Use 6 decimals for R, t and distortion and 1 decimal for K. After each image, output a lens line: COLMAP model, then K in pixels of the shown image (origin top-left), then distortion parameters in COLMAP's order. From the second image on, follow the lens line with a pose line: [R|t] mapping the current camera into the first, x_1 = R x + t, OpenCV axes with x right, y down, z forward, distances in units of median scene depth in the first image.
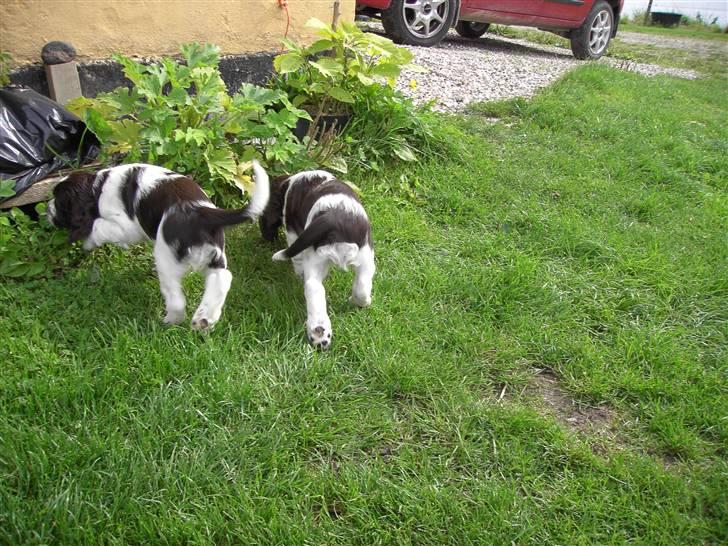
lens RADIAL K [[716.4, 0, 347.0], [0, 716.4, 273.0], [0, 0, 1]] dist [-0.152325, 0.114702]
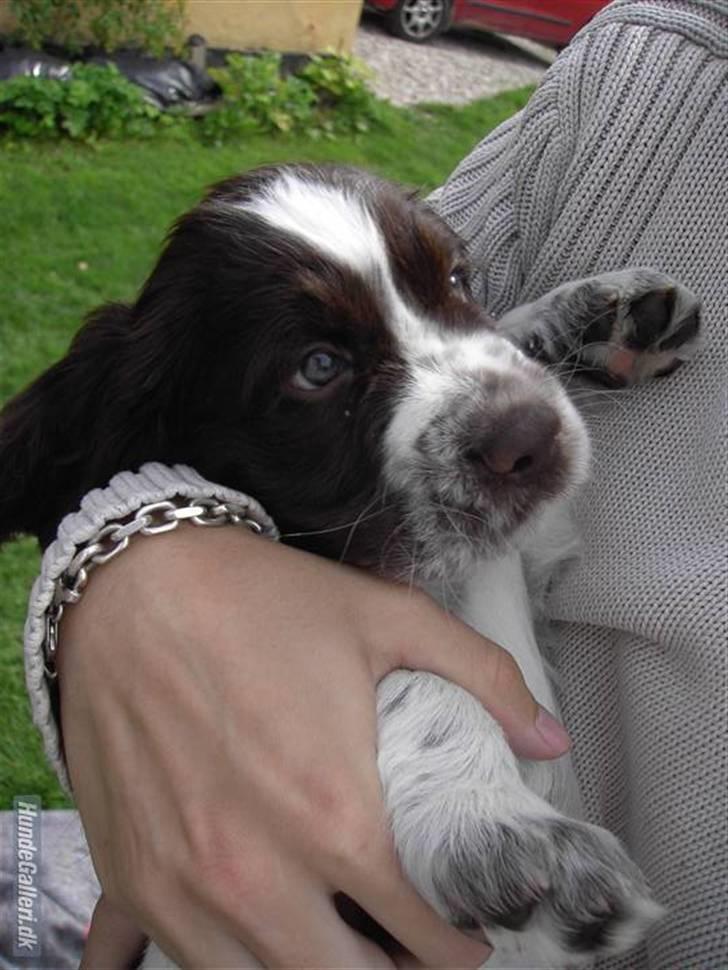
lens RADIAL K [[954.6, 0, 364.0], [0, 954.6, 485.0], [0, 0, 1]] dist [-0.152325, 0.114702]
pose [[0.982615, 0.166758, 0.081610, 0.040692], [-0.179874, 0.963959, 0.196032, 0.280822], [-0.045979, -0.207304, 0.977196, -1.727784]]
